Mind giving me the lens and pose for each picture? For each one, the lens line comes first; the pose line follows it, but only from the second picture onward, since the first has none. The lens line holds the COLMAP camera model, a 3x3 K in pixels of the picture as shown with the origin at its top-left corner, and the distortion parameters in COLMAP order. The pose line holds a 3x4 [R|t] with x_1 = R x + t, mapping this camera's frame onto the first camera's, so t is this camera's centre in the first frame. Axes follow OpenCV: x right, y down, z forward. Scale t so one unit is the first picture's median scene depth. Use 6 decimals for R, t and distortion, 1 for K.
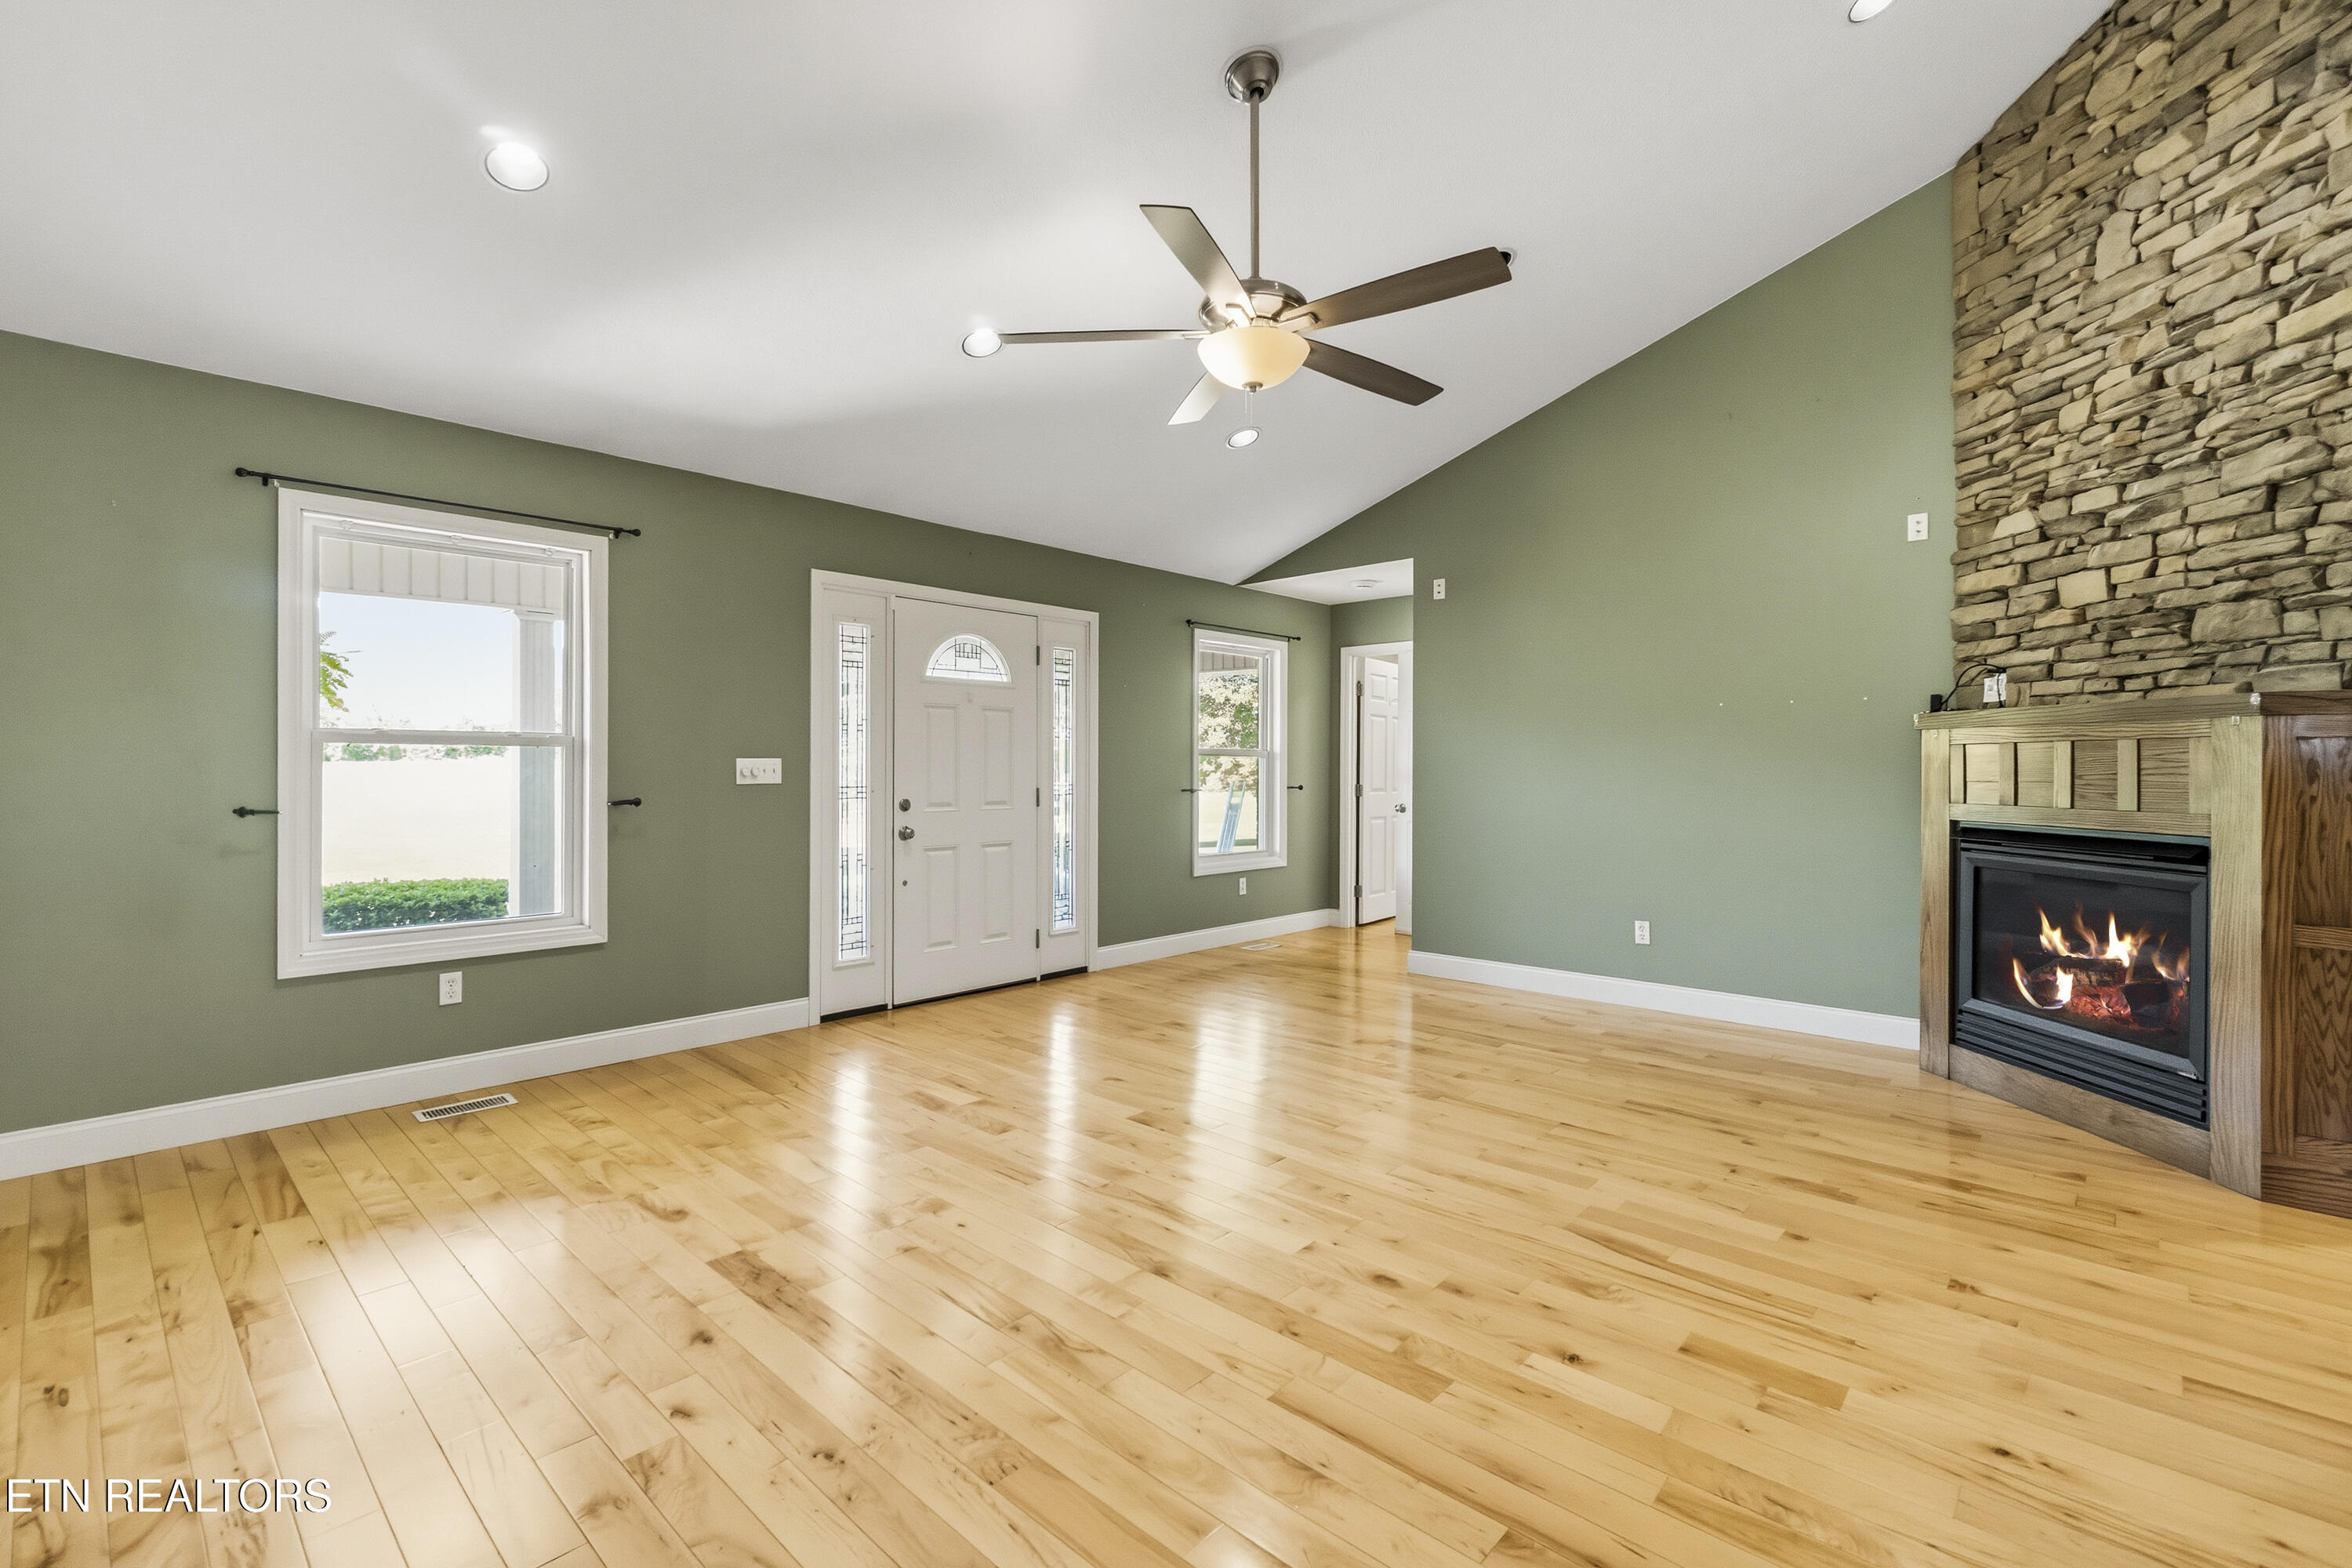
lens RADIAL K [[1021.1, 0, 1158.4], [0, 1021.1, 769.1], [0, 0, 1]] dist [-0.001337, -0.001488]
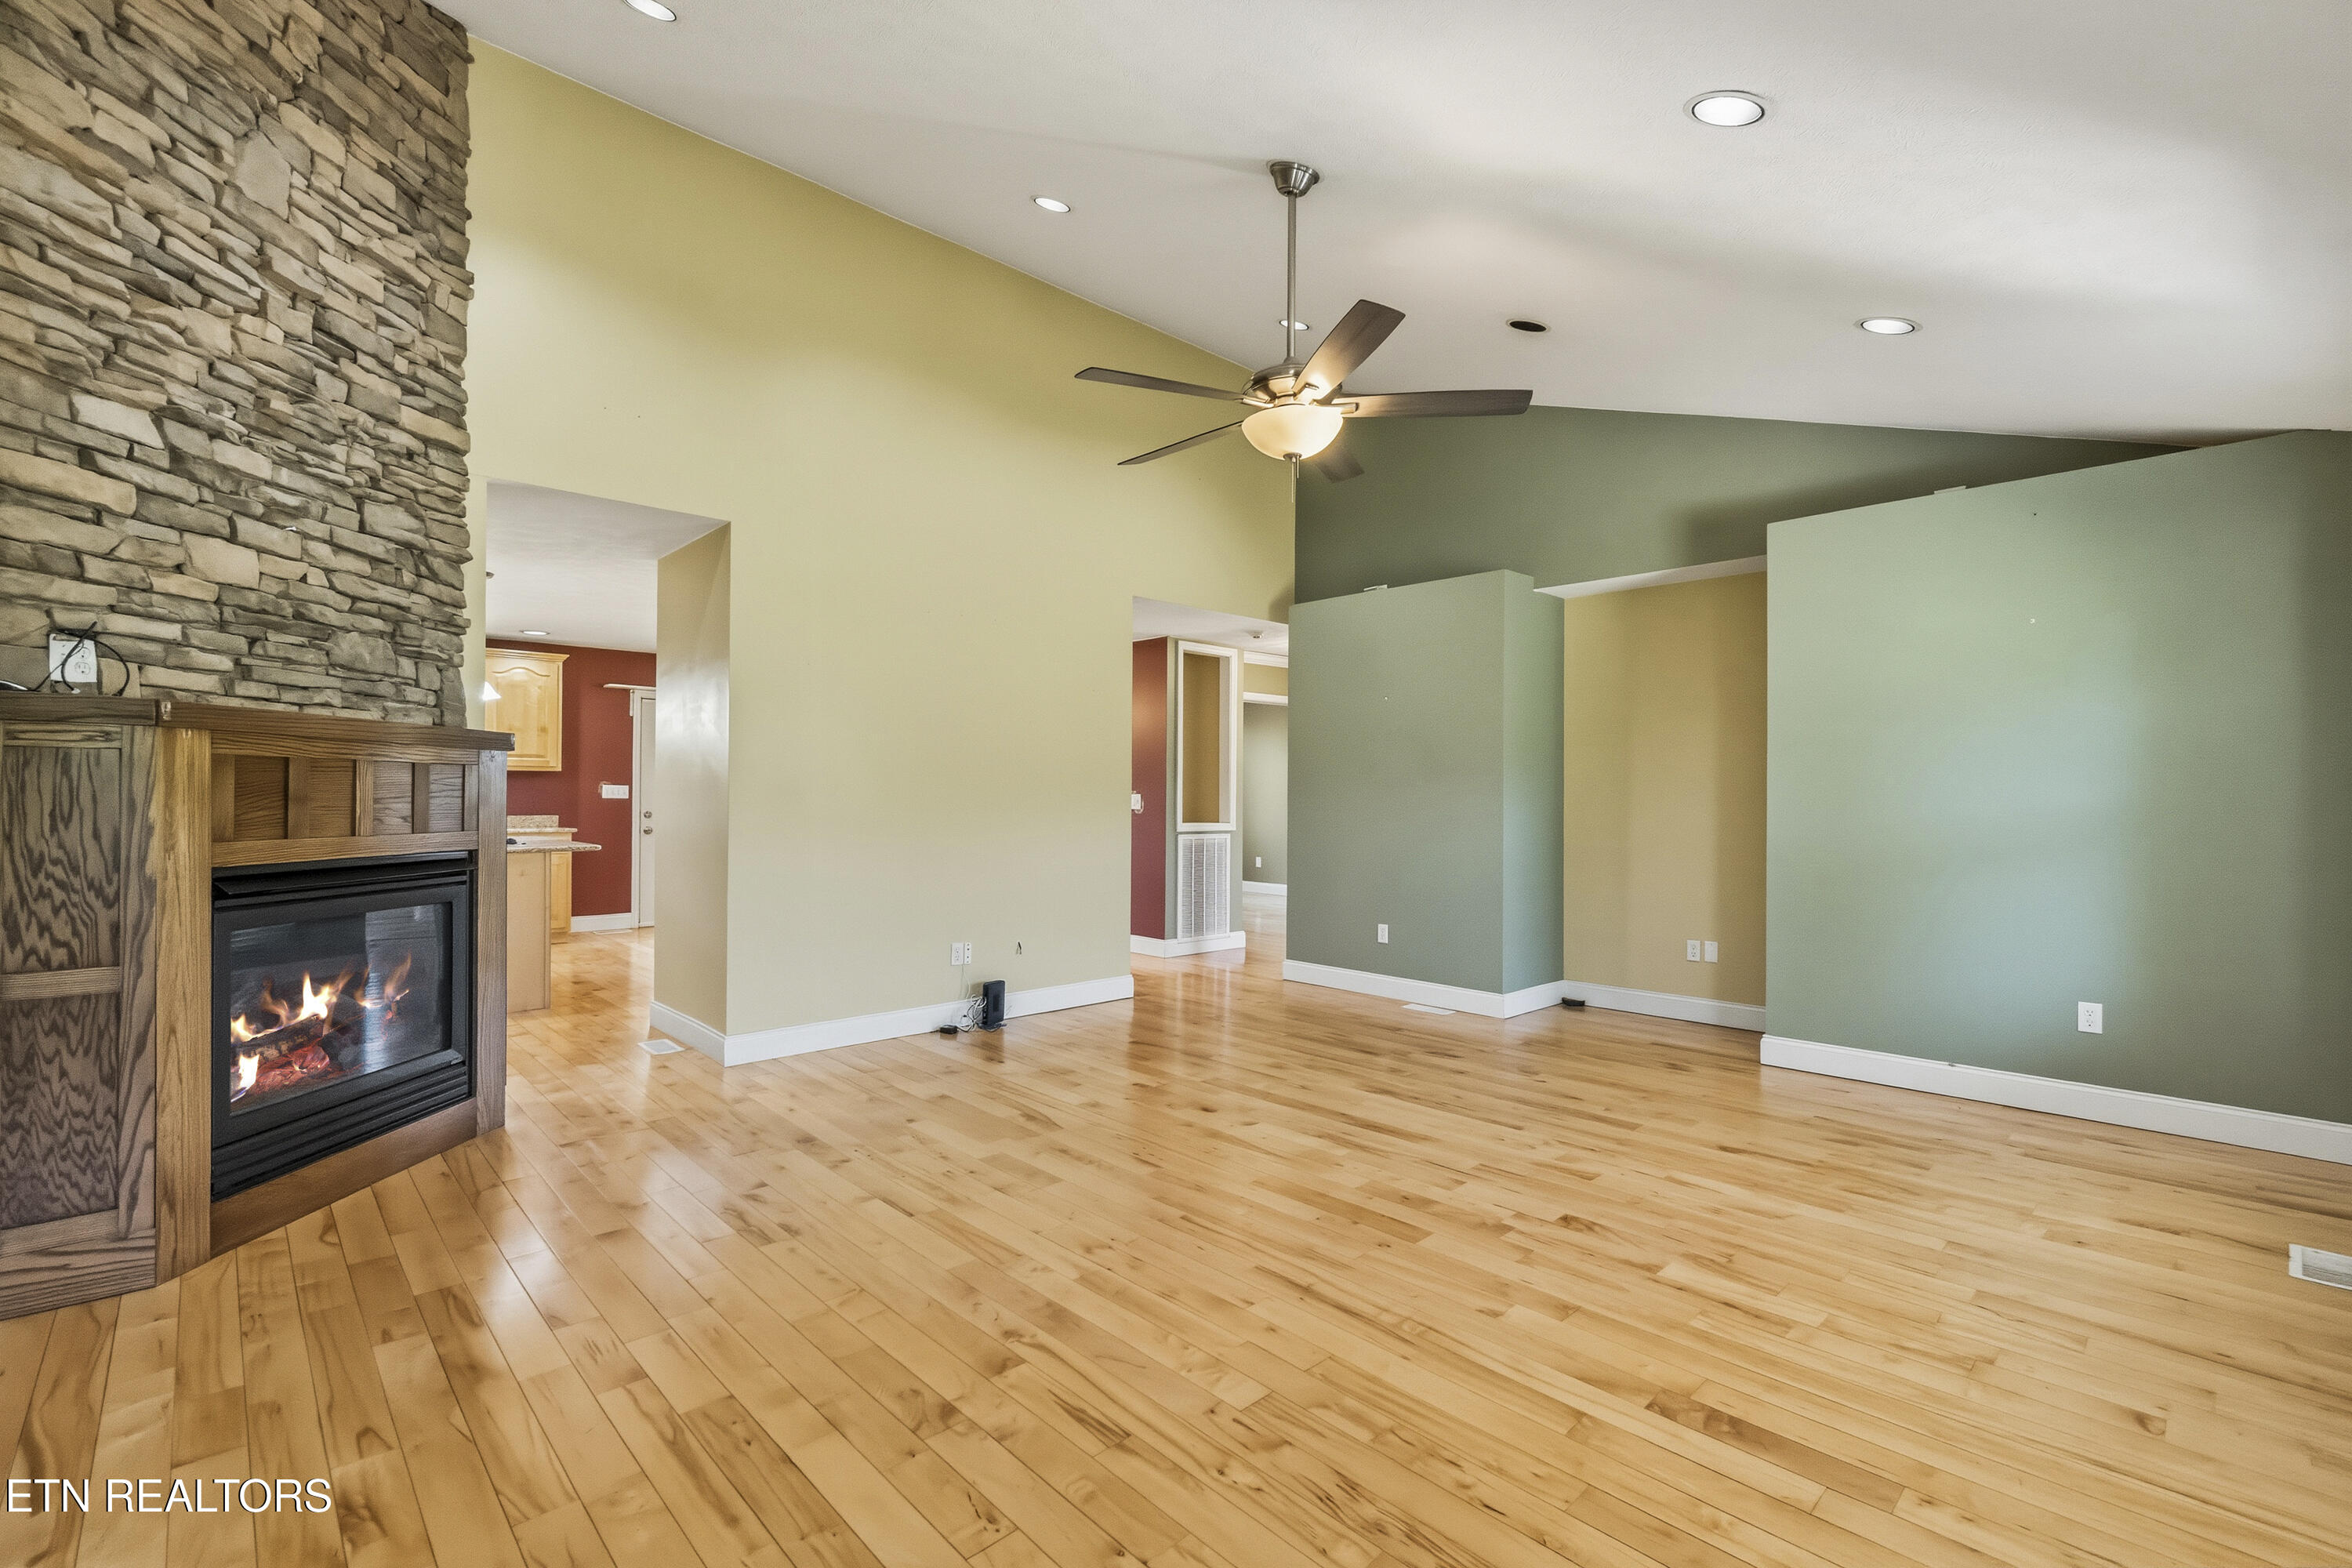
lens RADIAL K [[1021.1, 0, 1183.6], [0, 1021.1, 797.4], [0, 0, 1]] dist [-0.001337, -0.001488]
pose [[-0.998758, -0.011720, 0.048420, 0.127264], [-0.011614, 0.999930, 0.002466, -0.005815], [-0.048446, 0.001900, -0.998824, 1.783862]]
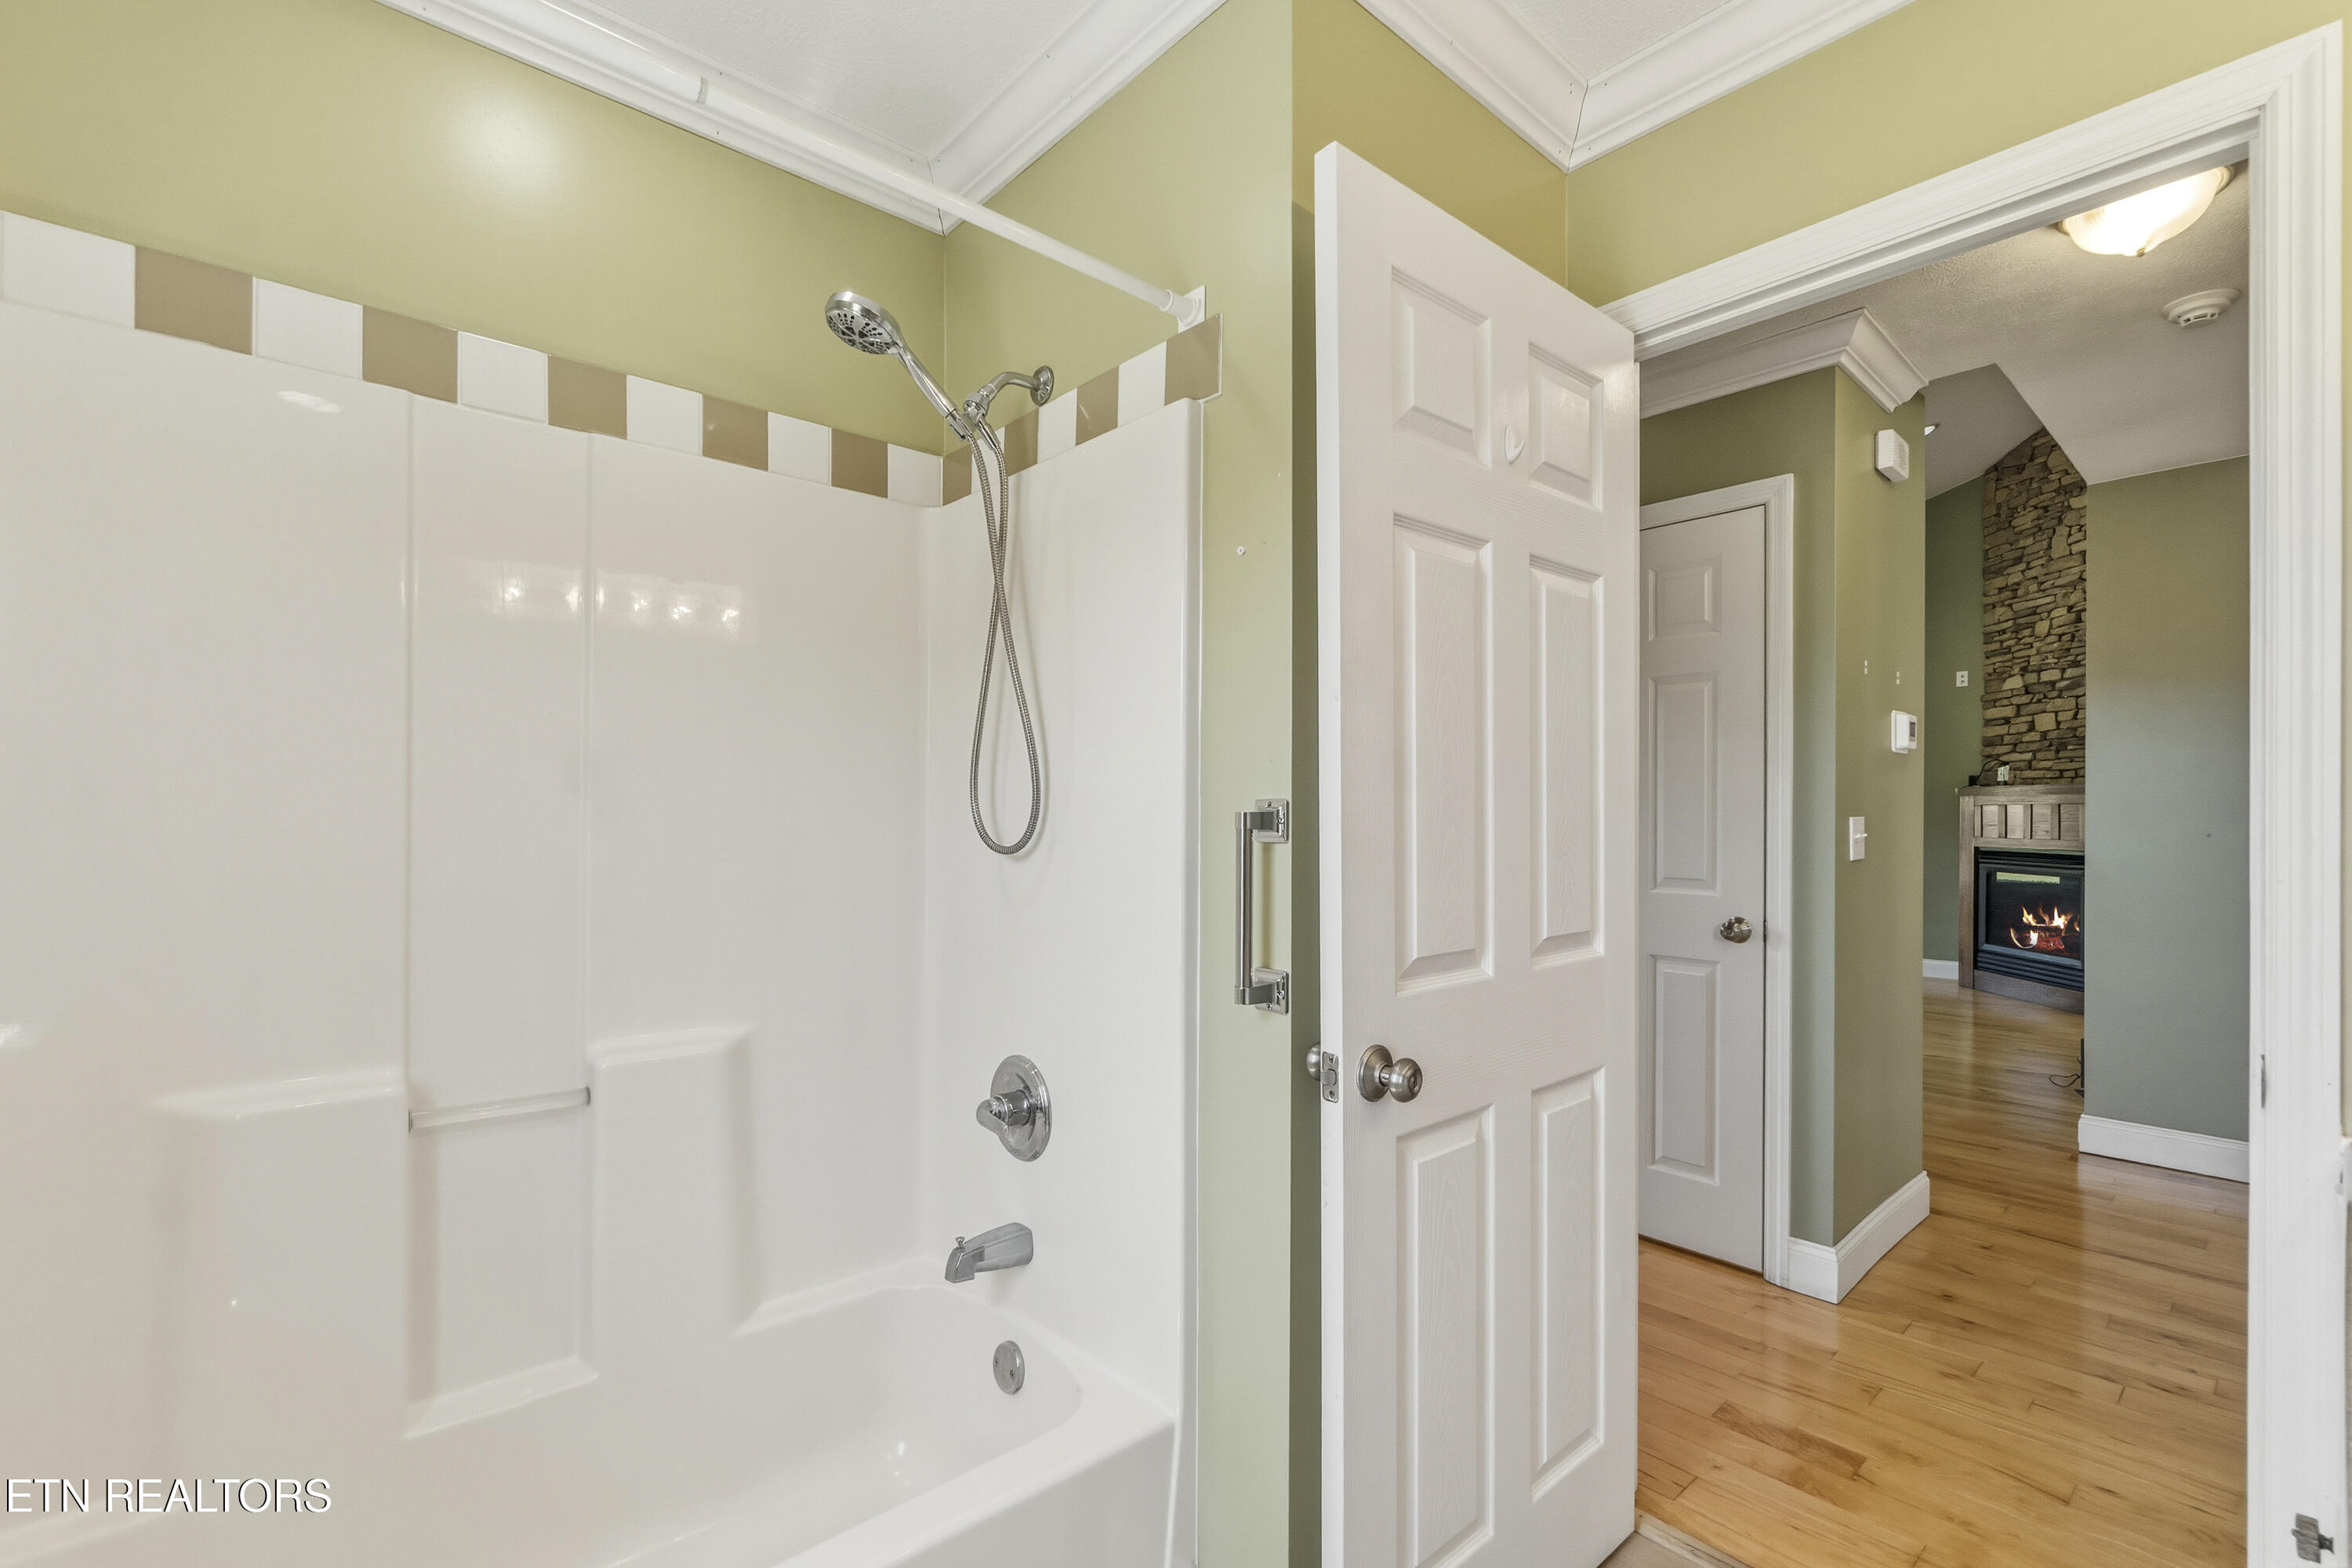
lens RADIAL K [[1021.1, 0, 1166.3], [0, 1021.1, 812.0], [0, 0, 1]] dist [-0.001337, -0.001488]
pose [[0.995450, 0.003882, -0.095209, -0.526777], [-0.004353, 0.999979, -0.004740, 0.003807], [0.095188, 0.005133, 0.995446, -1.029811]]
